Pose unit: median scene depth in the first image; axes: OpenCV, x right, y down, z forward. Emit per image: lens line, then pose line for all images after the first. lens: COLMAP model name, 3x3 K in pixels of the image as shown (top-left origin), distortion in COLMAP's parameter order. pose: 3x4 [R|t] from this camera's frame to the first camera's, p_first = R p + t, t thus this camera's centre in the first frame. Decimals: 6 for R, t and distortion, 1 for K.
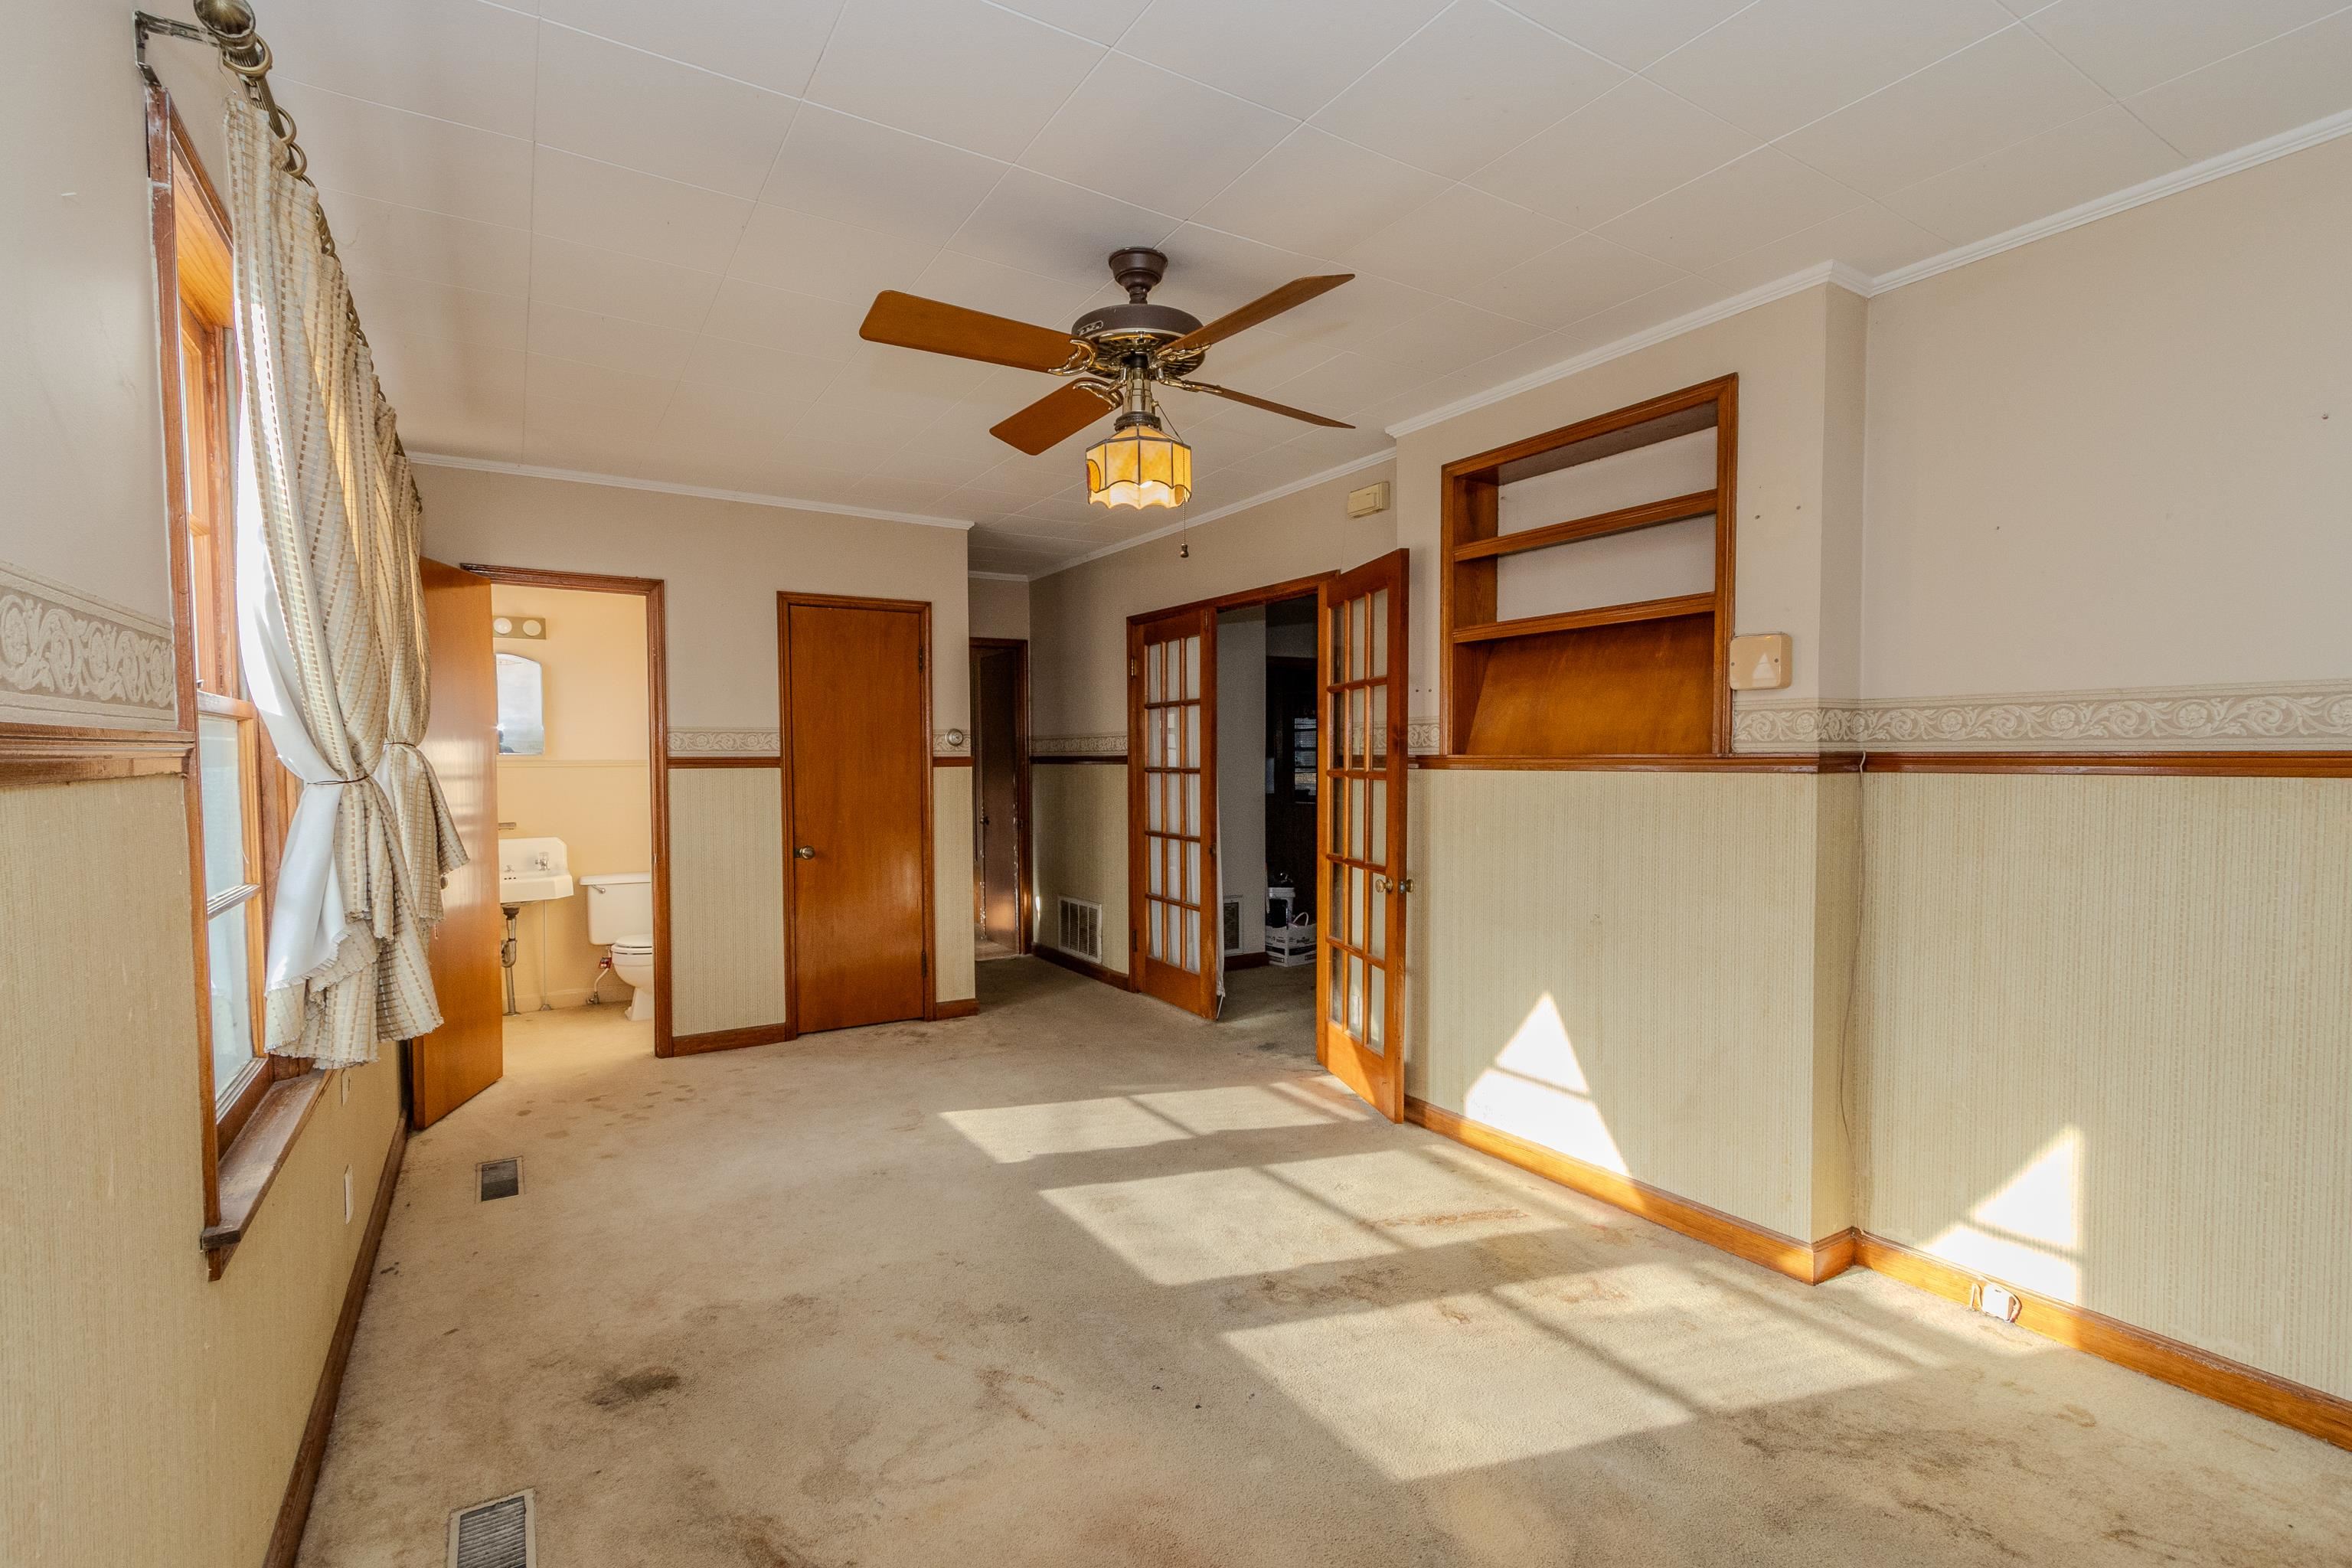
lens RADIAL K [[1089.4, 0, 1173.0], [0, 1089.4, 773.6], [0, 0, 1]] dist [0.007260, -0.000840]
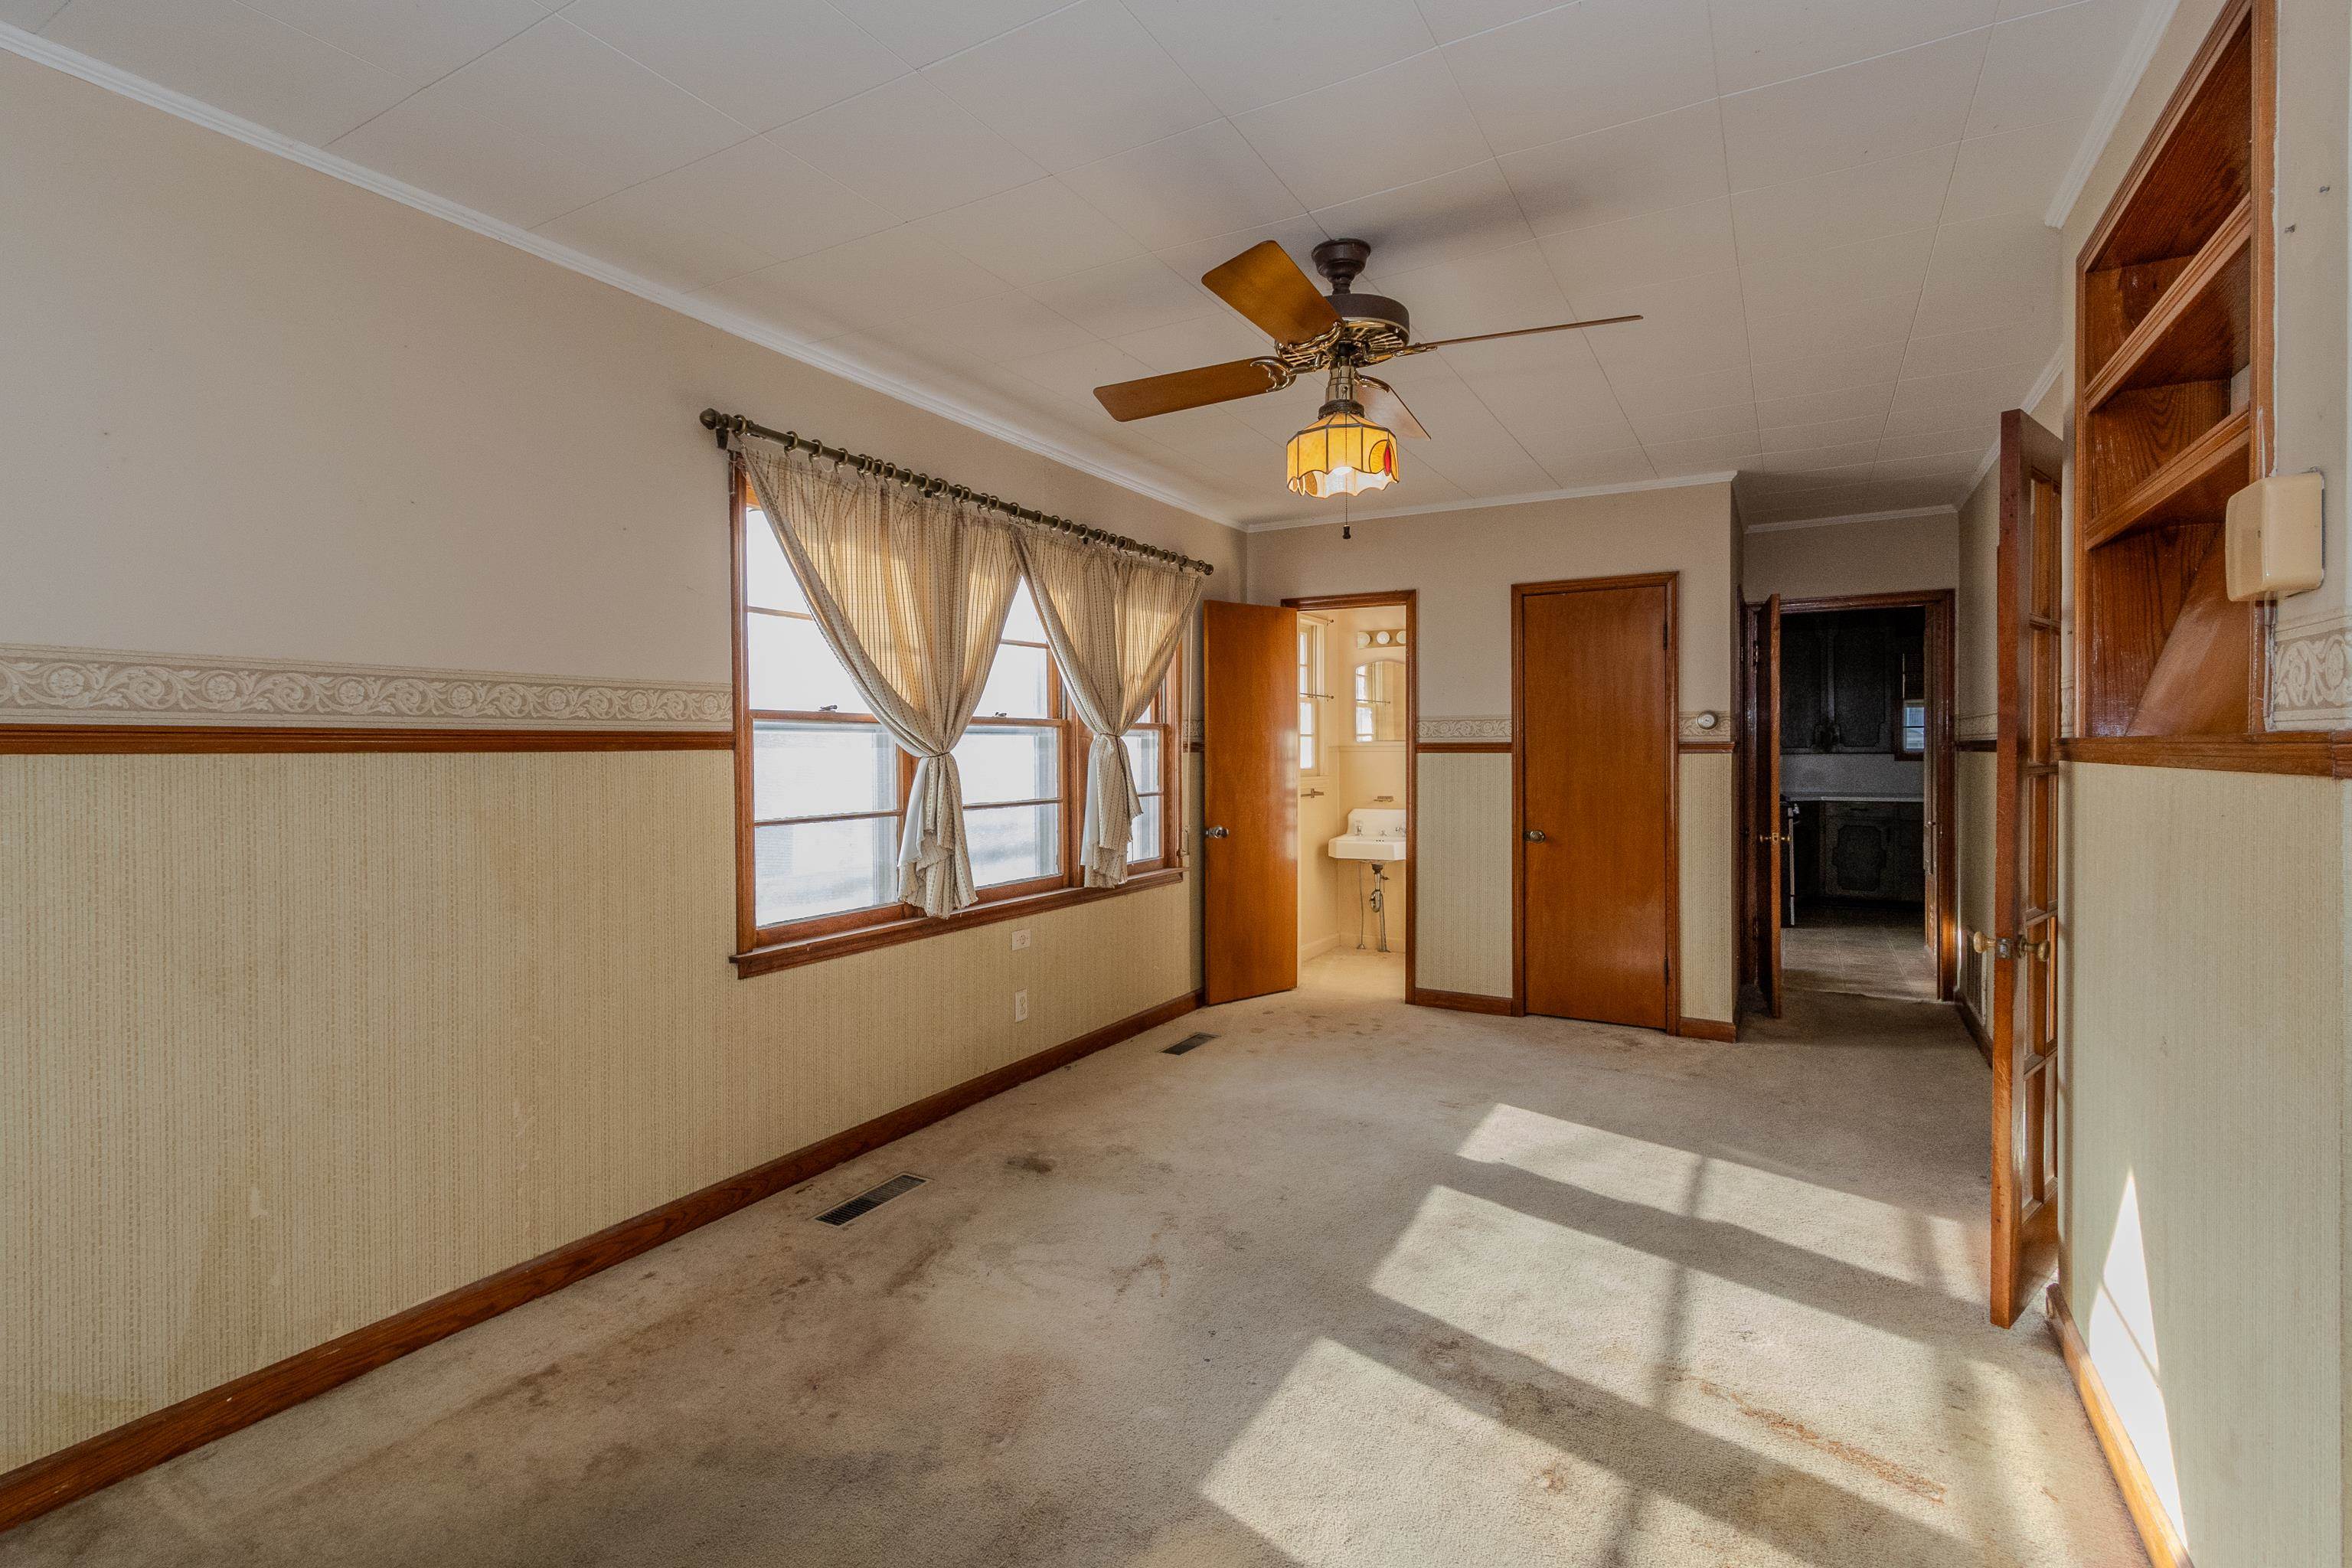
lens RADIAL K [[1089.4, 0, 1122.8], [0, 1089.4, 755.3], [0, 0, 1]] dist [0.007260, -0.000840]
pose [[0.453991, 0.008300, -0.890967, 0.530874], [-0.013921, 0.999901, 0.002221, -0.000504], [0.890897, 0.011395, 0.454062, 0.258748]]
